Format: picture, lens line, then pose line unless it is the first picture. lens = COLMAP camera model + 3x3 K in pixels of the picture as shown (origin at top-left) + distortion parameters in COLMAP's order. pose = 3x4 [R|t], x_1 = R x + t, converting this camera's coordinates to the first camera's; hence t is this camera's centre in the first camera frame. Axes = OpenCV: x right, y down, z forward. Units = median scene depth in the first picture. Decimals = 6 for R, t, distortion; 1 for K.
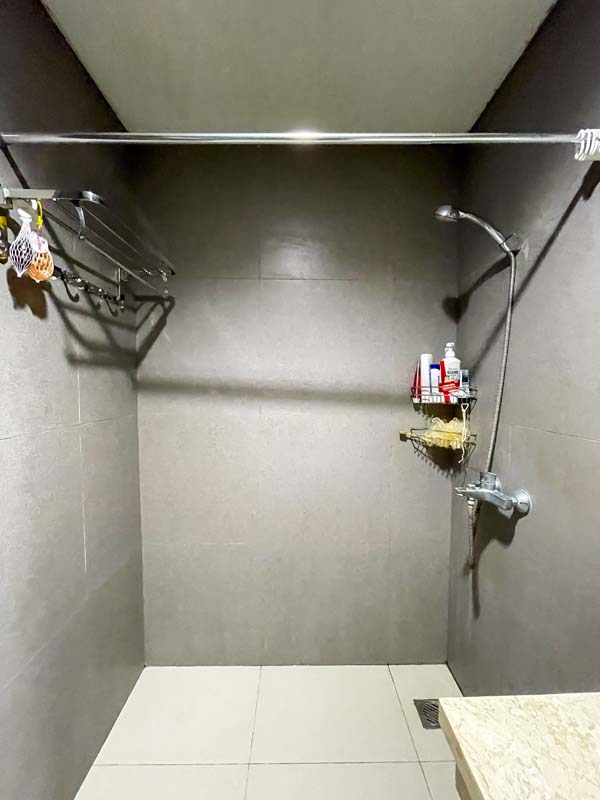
lens RADIAL K [[324.0, 0, 299.7], [0, 324.0, 400.1], [0, 0, 1]] dist [-0.003238, 0.000314]
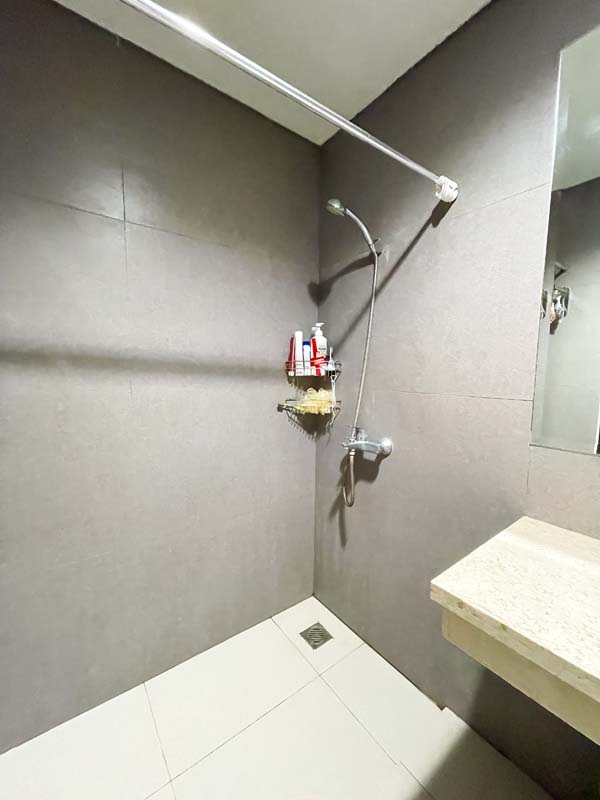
lens RADIAL K [[324.0, 0, 301.8], [0, 324.0, 401.5], [0, 0, 1]] dist [-0.003238, 0.000314]
pose [[0.812286, -0.050105, 0.581103, -0.276812], [0.017898, 0.997975, 0.061031, 0.031791], [-0.582985, -0.039174, 0.811538, 0.093214]]
